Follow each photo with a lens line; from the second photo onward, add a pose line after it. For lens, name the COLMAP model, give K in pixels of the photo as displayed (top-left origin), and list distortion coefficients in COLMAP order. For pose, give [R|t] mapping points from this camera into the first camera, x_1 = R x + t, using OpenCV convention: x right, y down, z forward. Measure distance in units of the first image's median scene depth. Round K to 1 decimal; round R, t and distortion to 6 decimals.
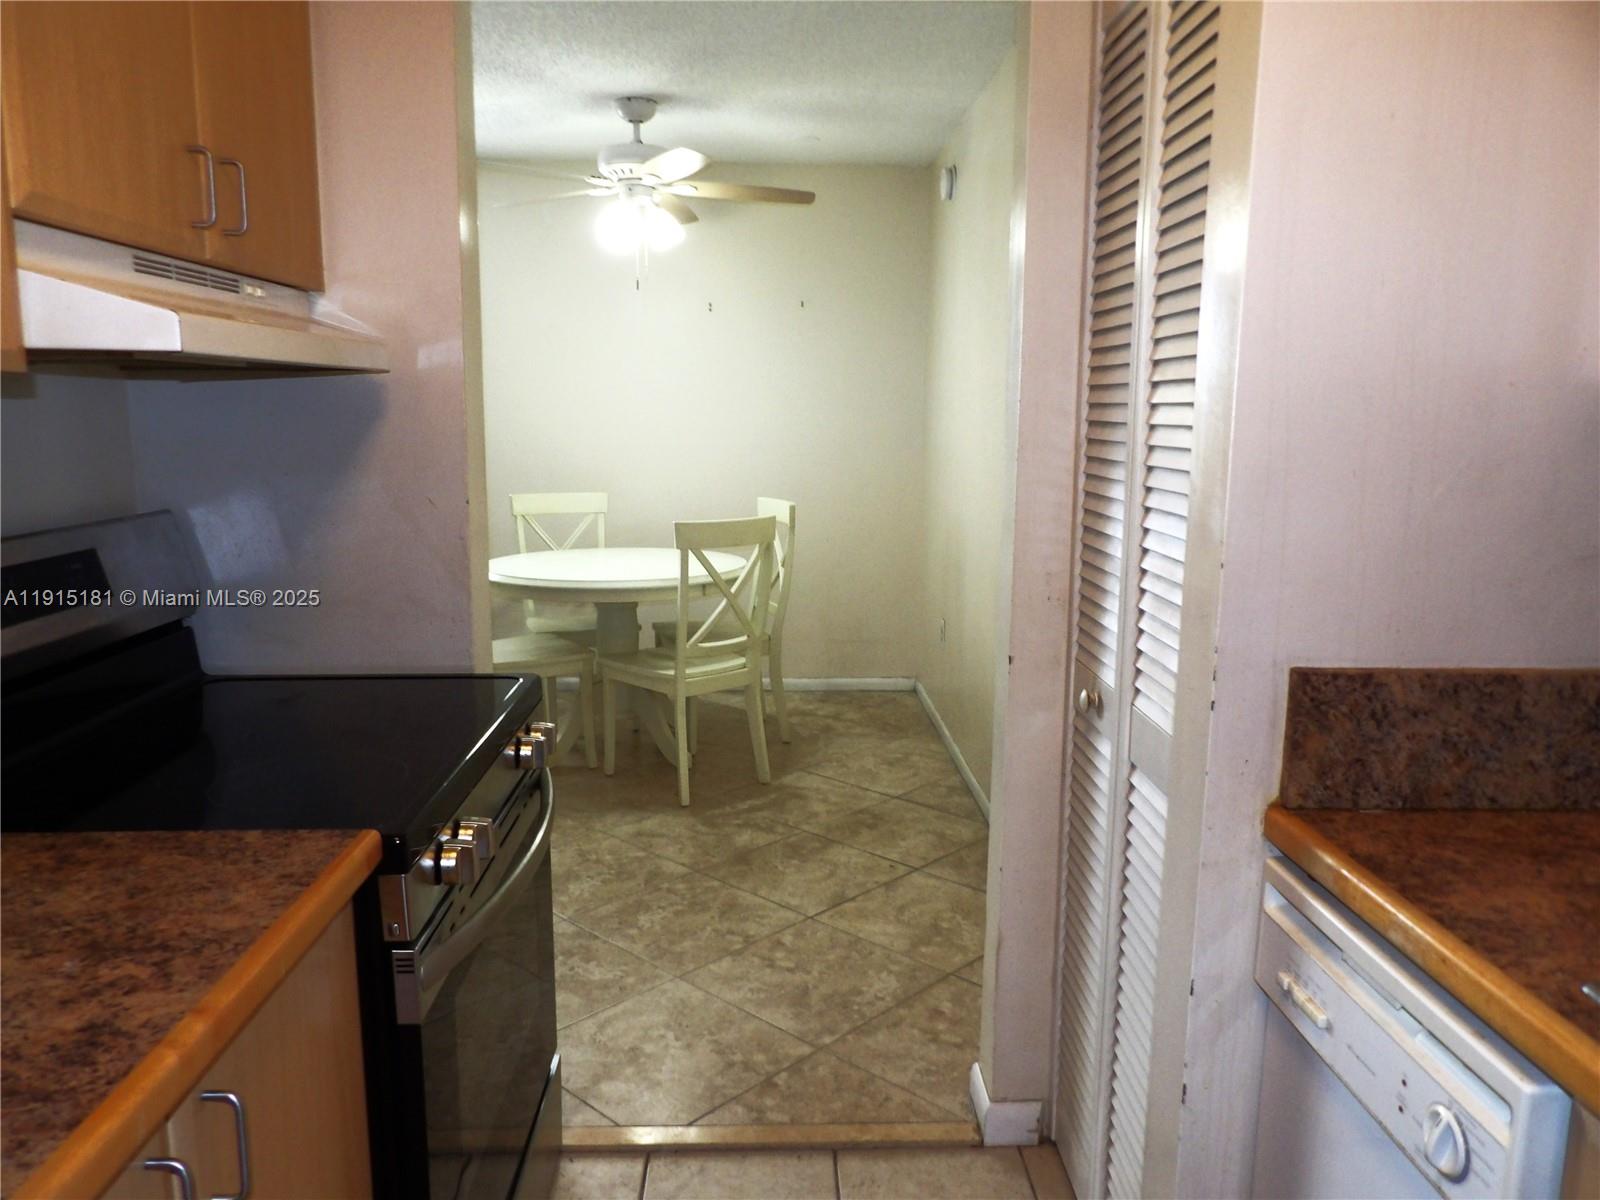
lens RADIAL K [[1151.7, 0, 803.7], [0, 1151.7, 602.0], [0, 0, 1]] dist [-0.025752, 0.032463]
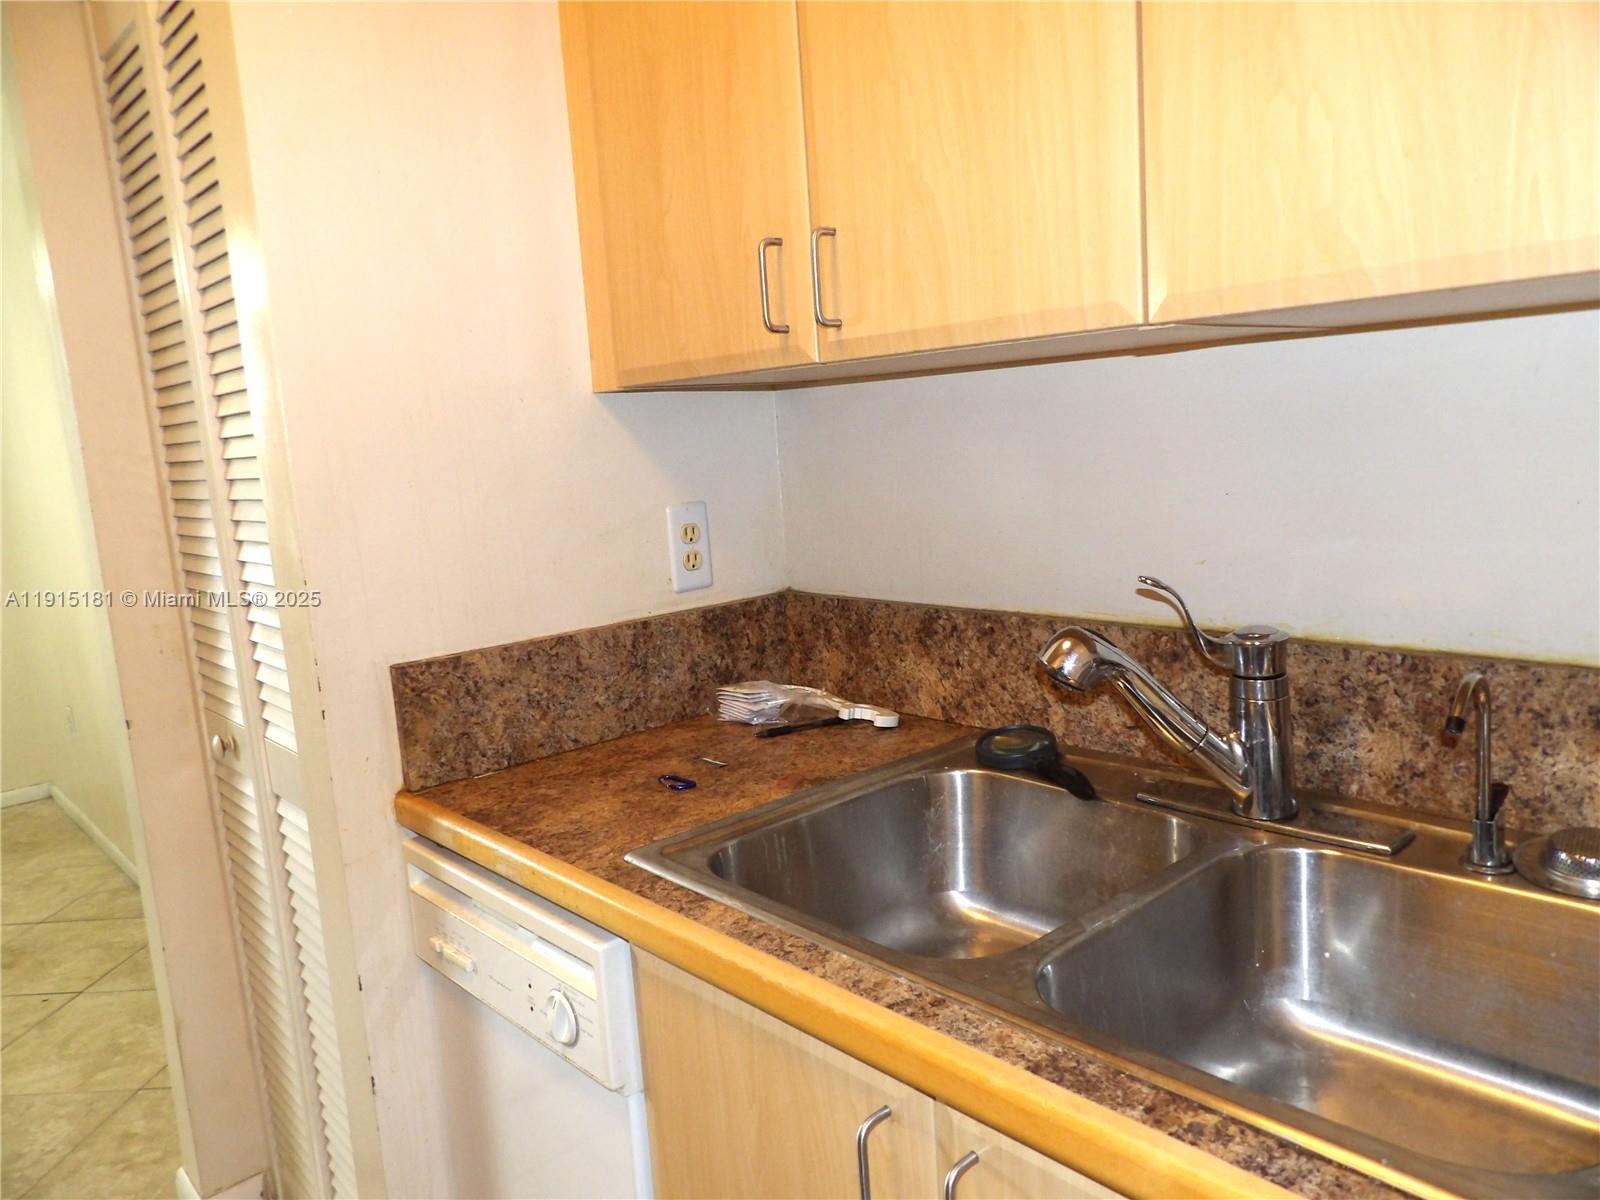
lens RADIAL K [[1151.7, 0, 803.7], [0, 1151.7, 602.0], [0, 0, 1]] dist [-0.025752, 0.032463]
pose [[0.760592, -0.156858, 0.629997, 0.042768], [0.176646, 0.983765, 0.031676, 0.032764], [-0.624737, 0.087194, 0.775951, -0.105794]]
